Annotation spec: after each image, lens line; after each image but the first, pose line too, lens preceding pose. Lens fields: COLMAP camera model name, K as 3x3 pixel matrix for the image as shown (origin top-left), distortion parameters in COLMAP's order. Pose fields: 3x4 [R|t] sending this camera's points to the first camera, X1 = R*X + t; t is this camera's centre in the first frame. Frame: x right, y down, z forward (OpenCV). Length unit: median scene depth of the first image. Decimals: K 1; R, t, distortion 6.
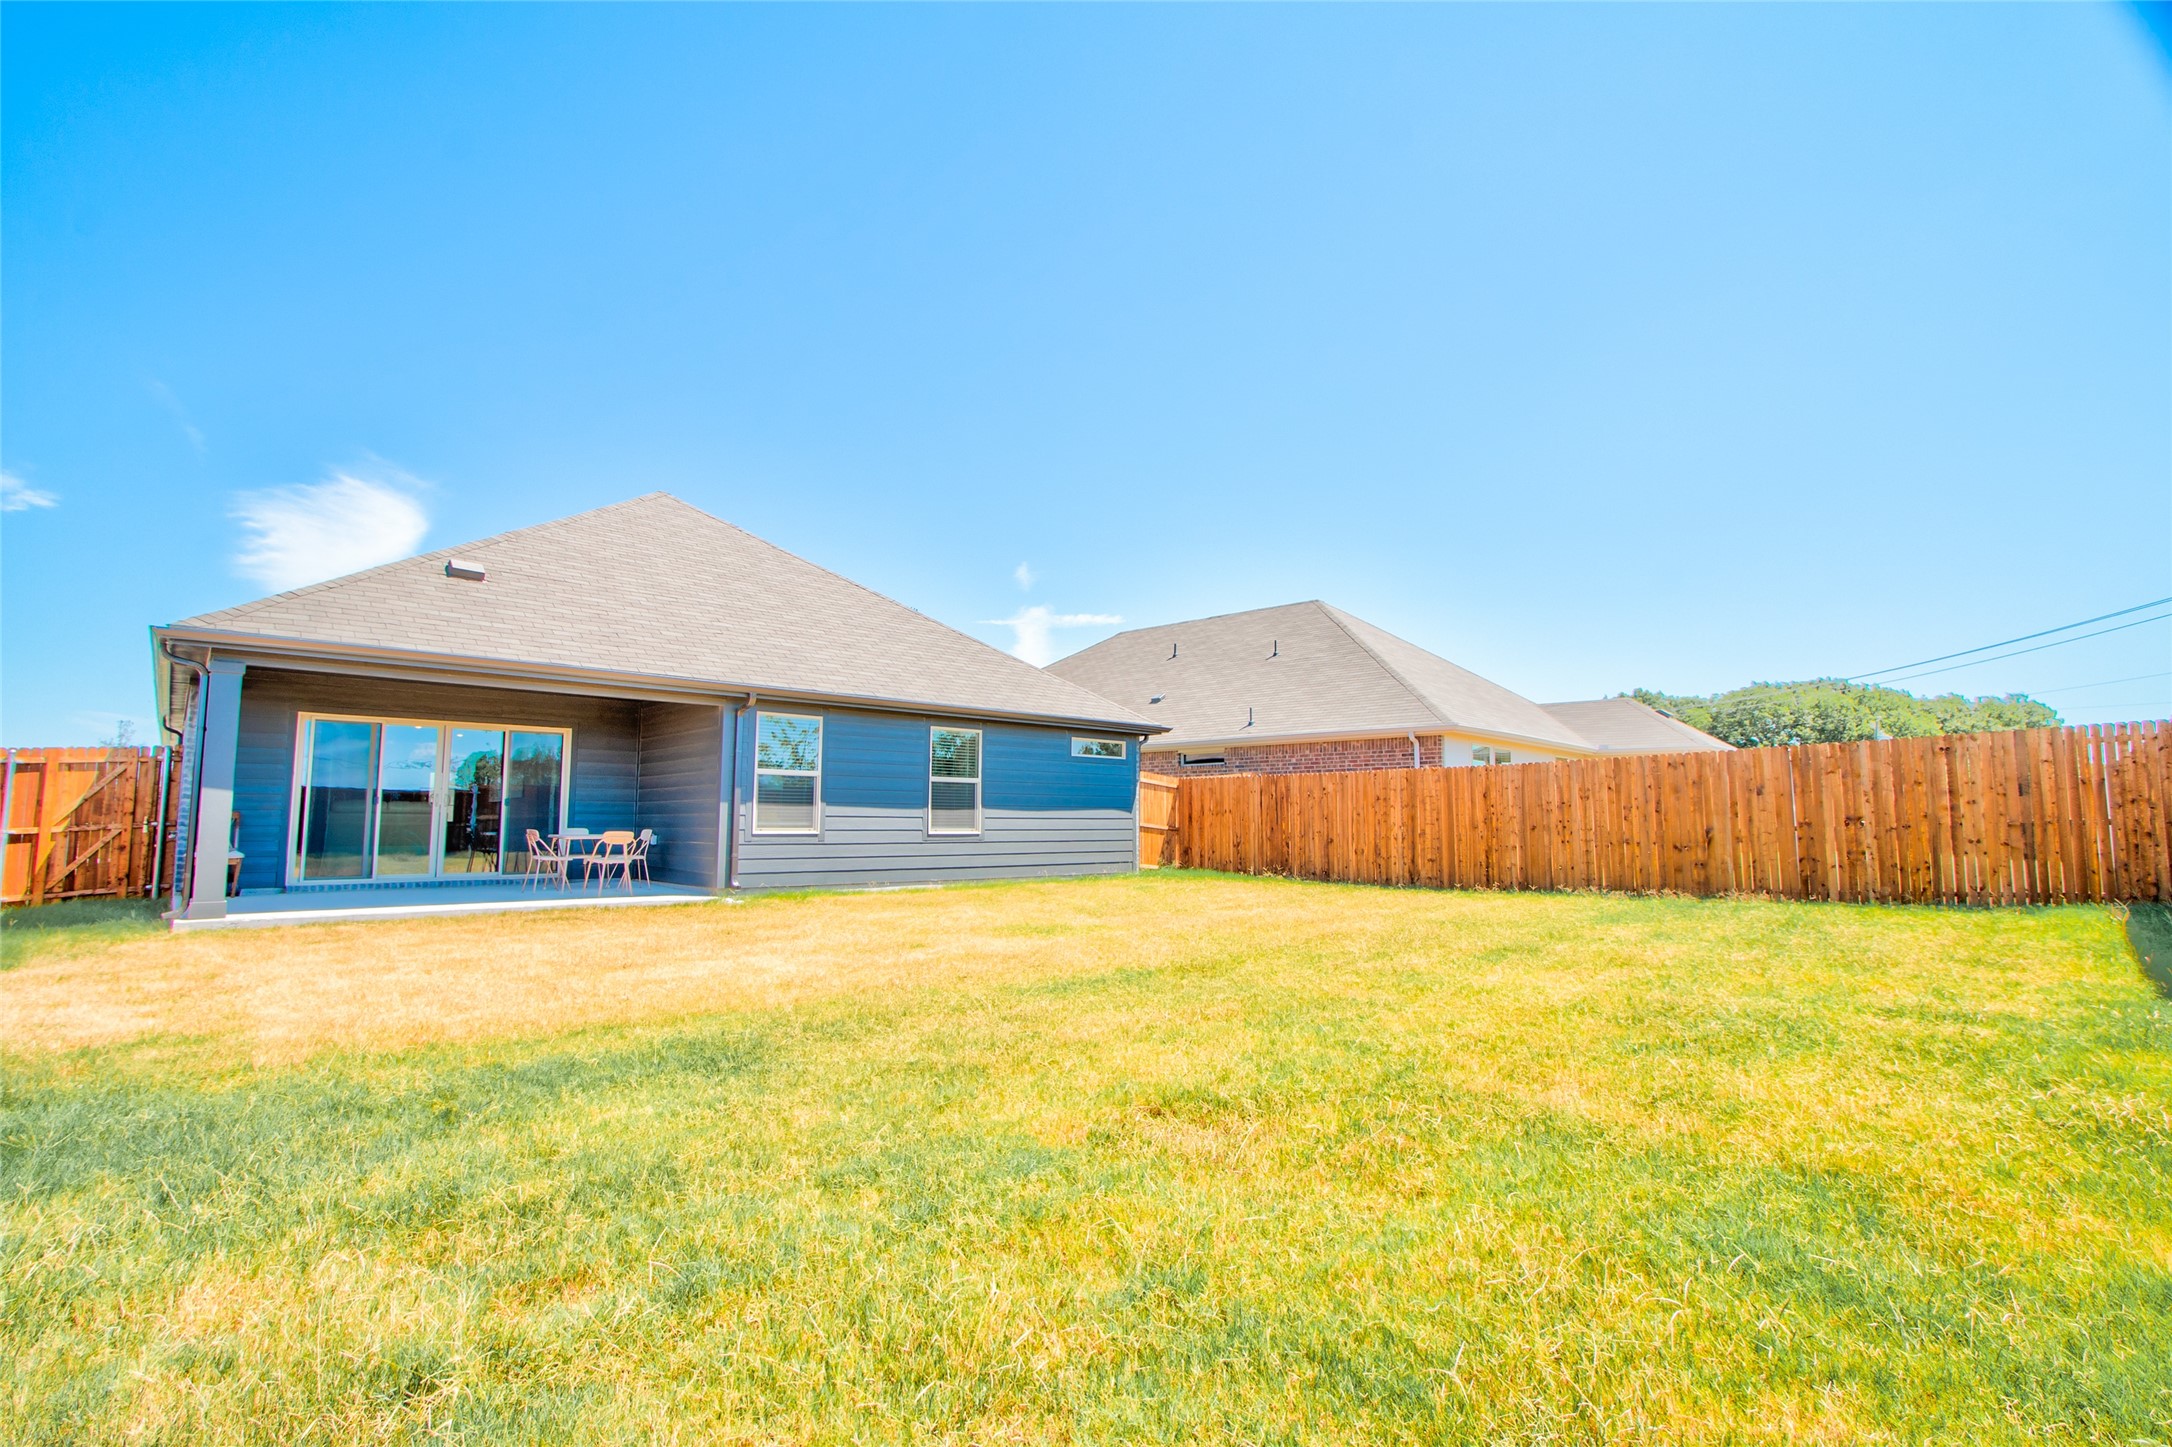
lens RADIAL K [[1013.0, 0, 1086.4], [0, 1013.0, 722.5], [0, 0, 1]] dist [-0.016756, 0.003083]
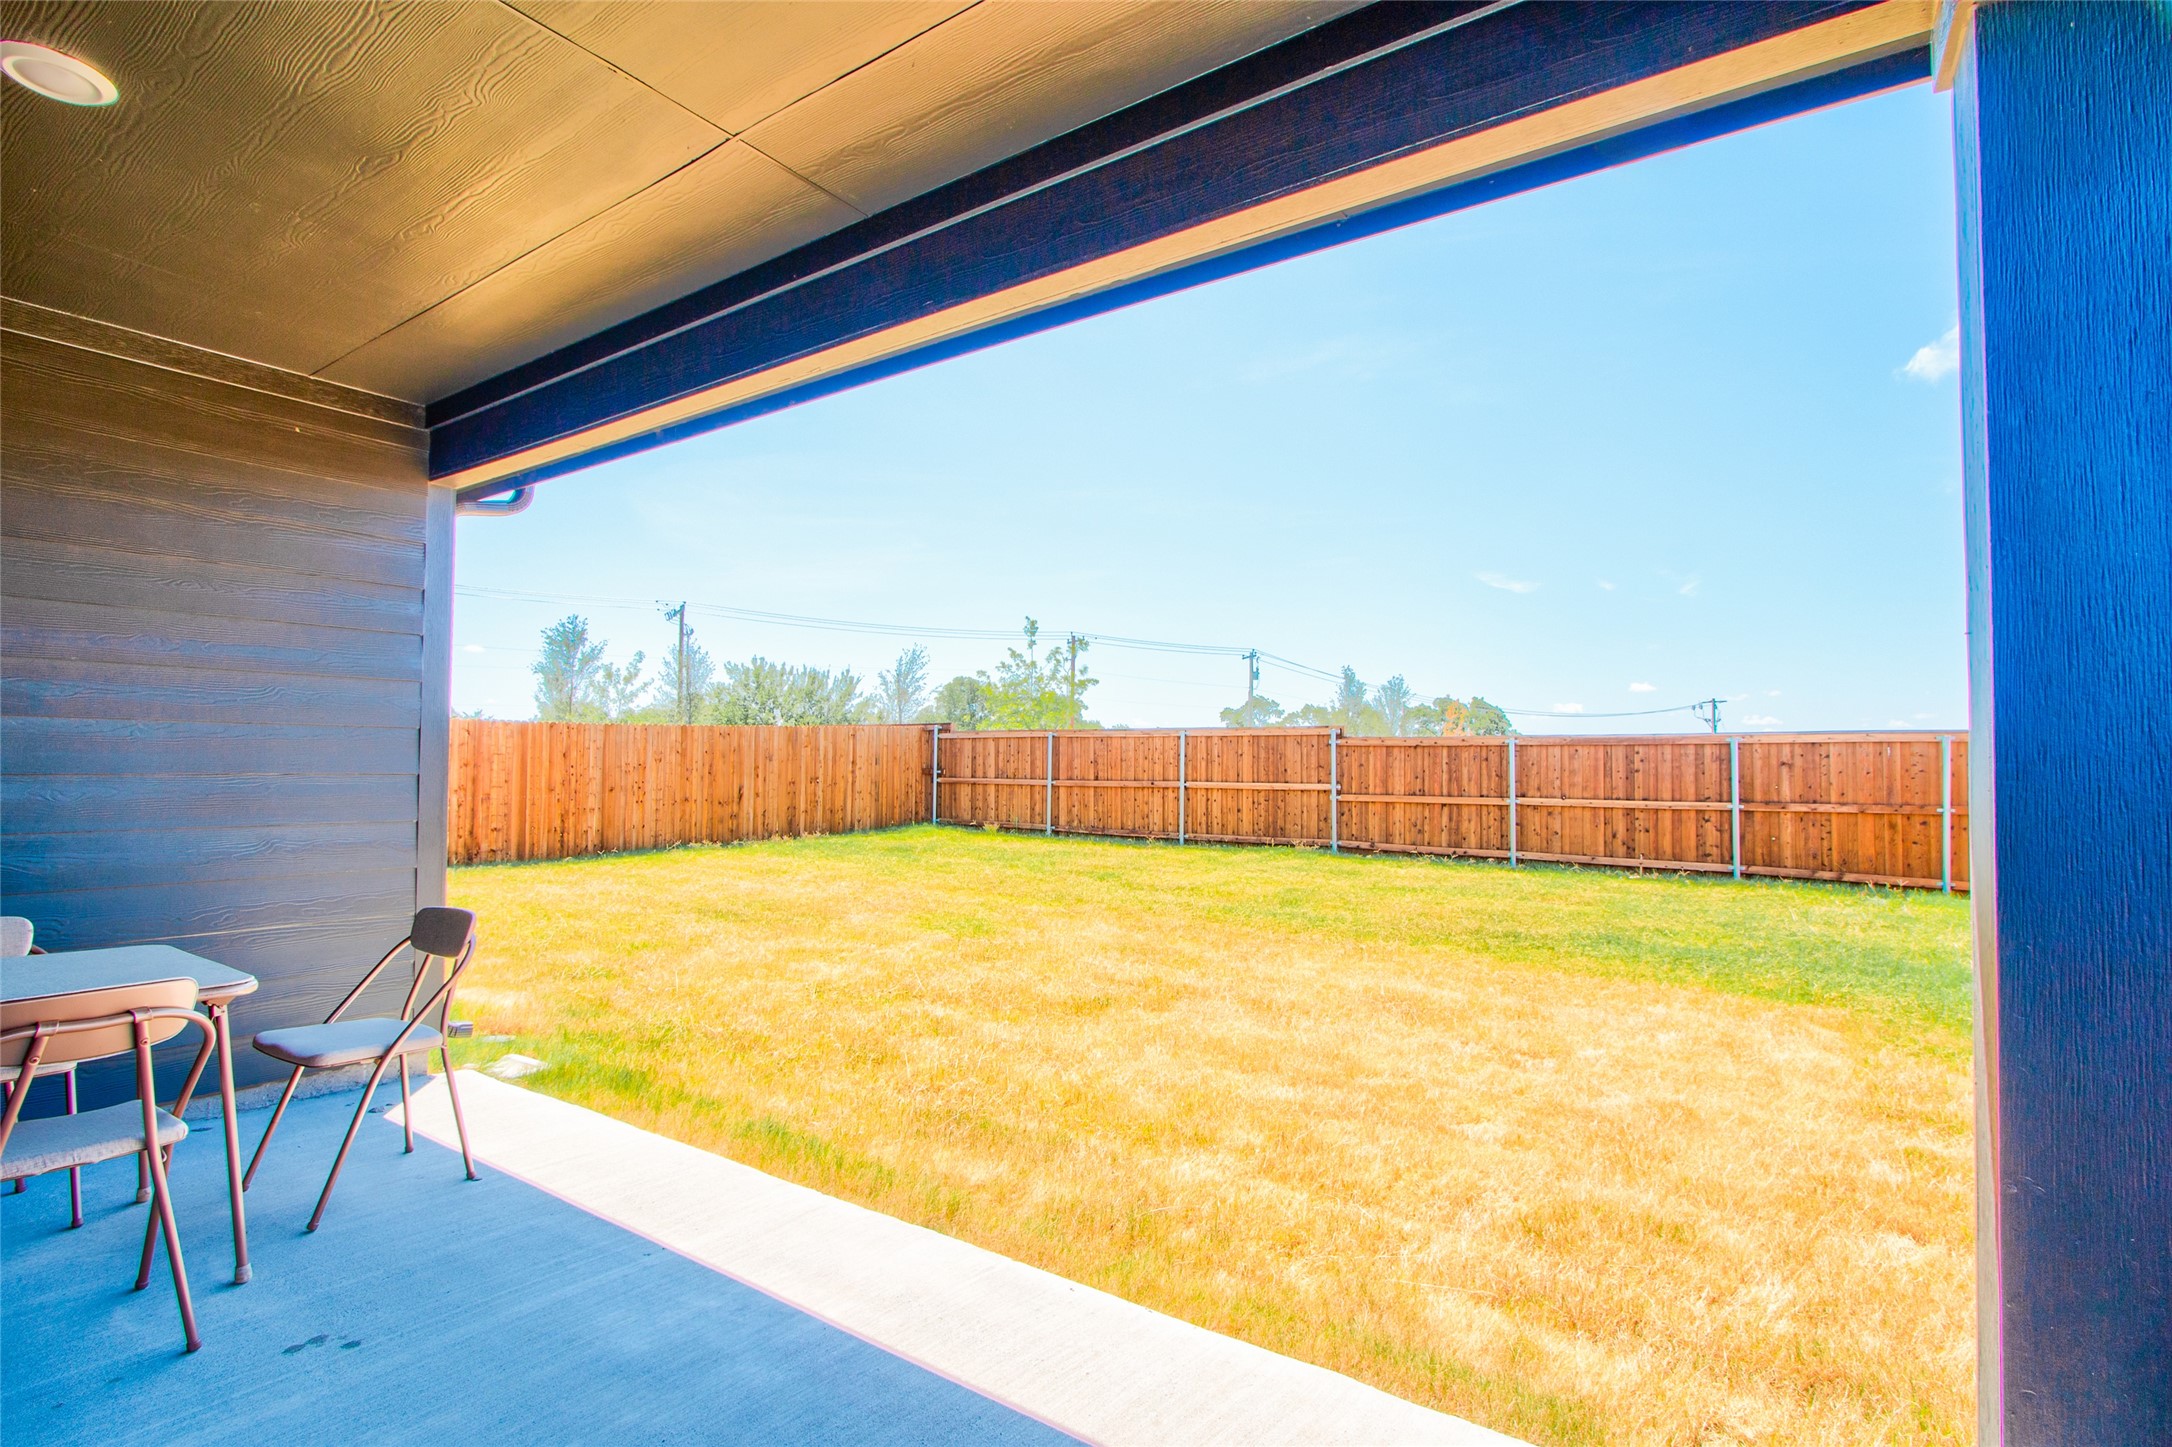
lens RADIAL K [[1013.0, 0, 1093.8], [0, 1013.0, 732.0], [0, 0, 1]] dist [-0.016756, 0.003083]
pose [[-0.193149, 0.032692, 0.980625, -0.663616], [-0.099731, 0.993614, -0.052769, 0.056186], [-0.976088, -0.107991, -0.188655, 0.767785]]
